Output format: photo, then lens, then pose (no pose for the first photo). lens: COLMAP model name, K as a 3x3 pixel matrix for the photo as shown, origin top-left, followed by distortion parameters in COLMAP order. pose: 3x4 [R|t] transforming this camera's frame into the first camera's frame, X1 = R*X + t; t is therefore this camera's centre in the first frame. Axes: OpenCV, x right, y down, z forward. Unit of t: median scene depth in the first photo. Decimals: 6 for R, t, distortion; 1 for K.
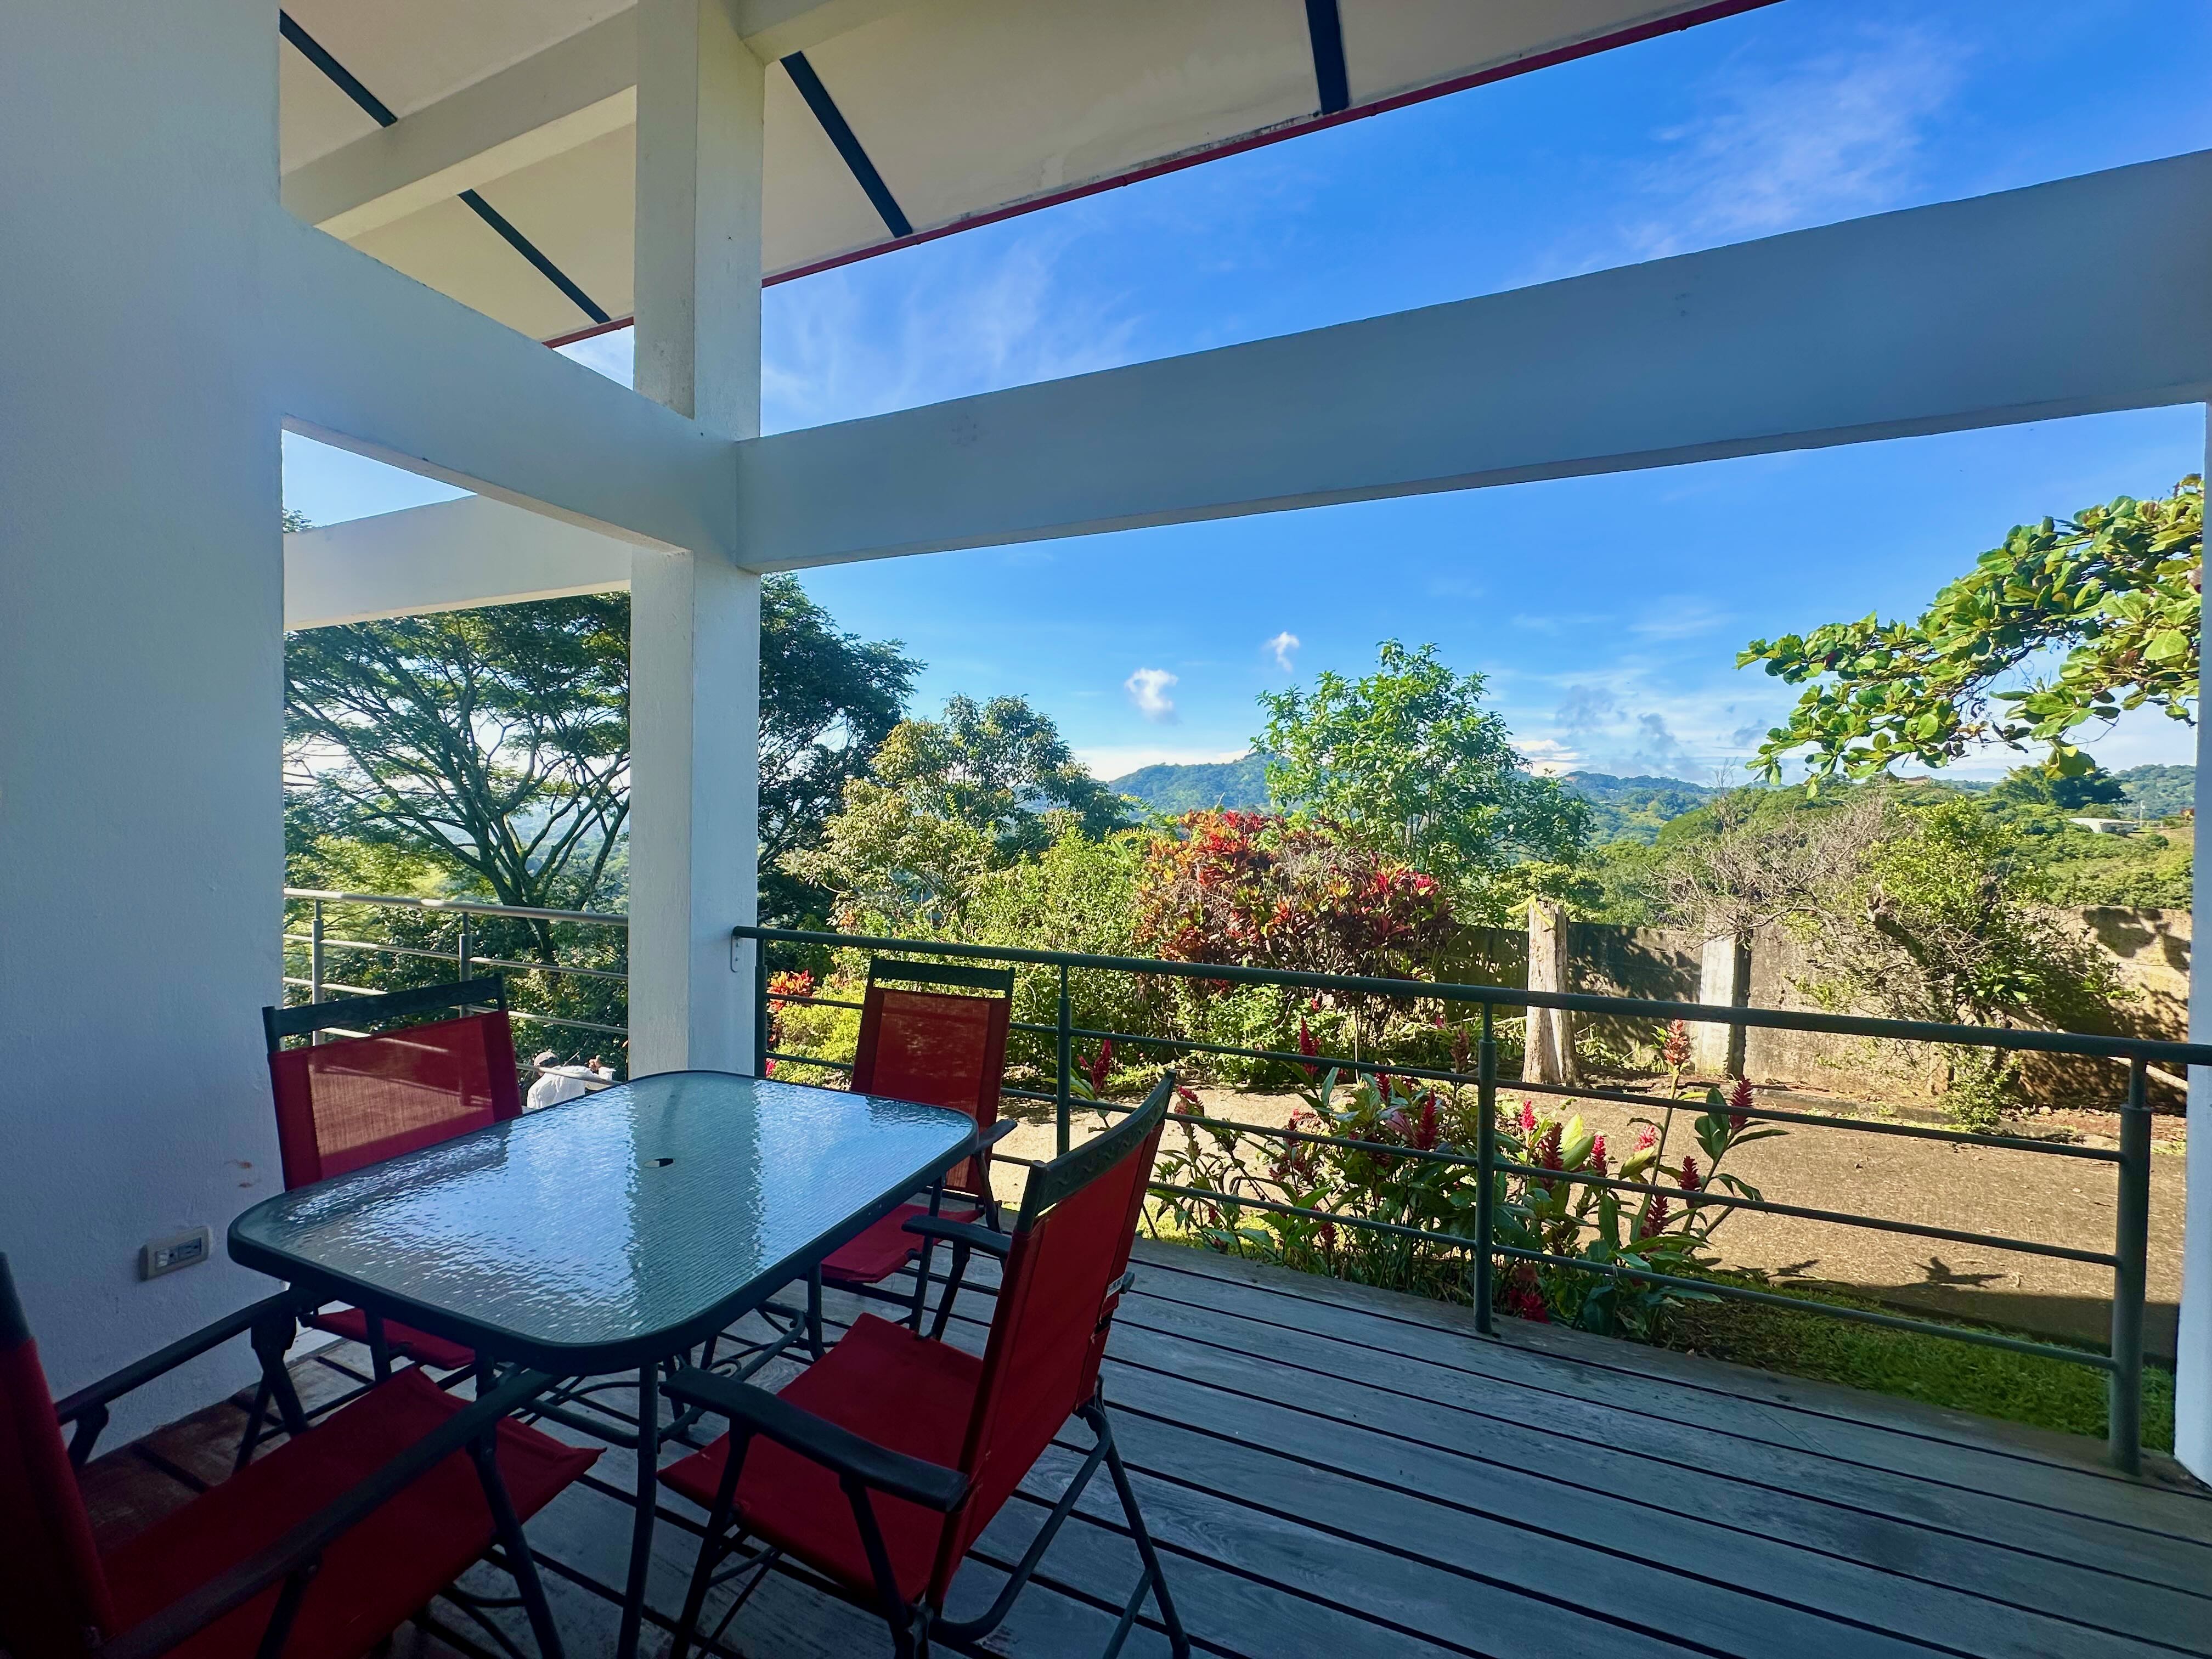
lens RADIAL K [[877.3, 0, 1111.7], [0, 877.3, 834.1], [0, 0, 1]] dist [0.002018, 0.000596]
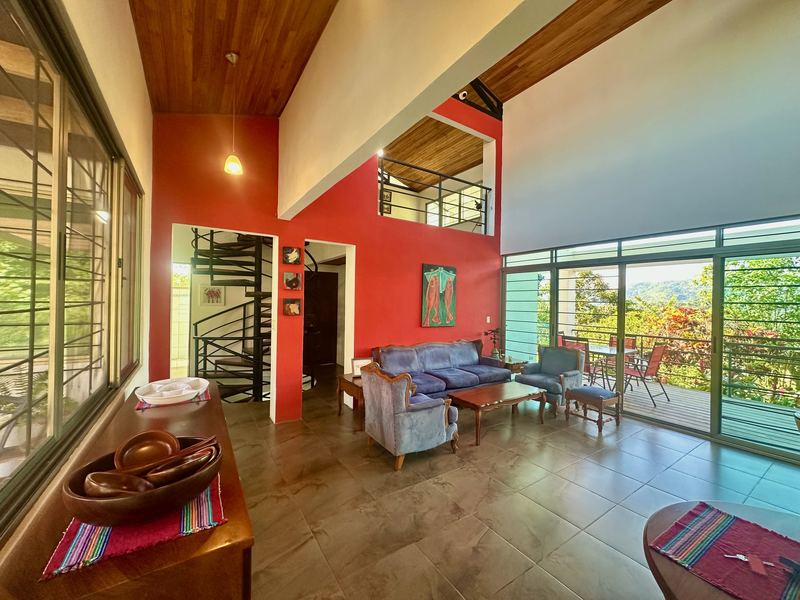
lens RADIAL K [[317.3, 0, 401.2], [0, 317.3, 302.2], [0, 0, 1]] dist [0.002018, 0.000596]
pose [[0.834676, 0.006134, -0.550707, -0.026465], [-0.020346, 0.999599, -0.019703, -0.002426], [0.550365, 0.027650, 0.834466, -0.178650]]
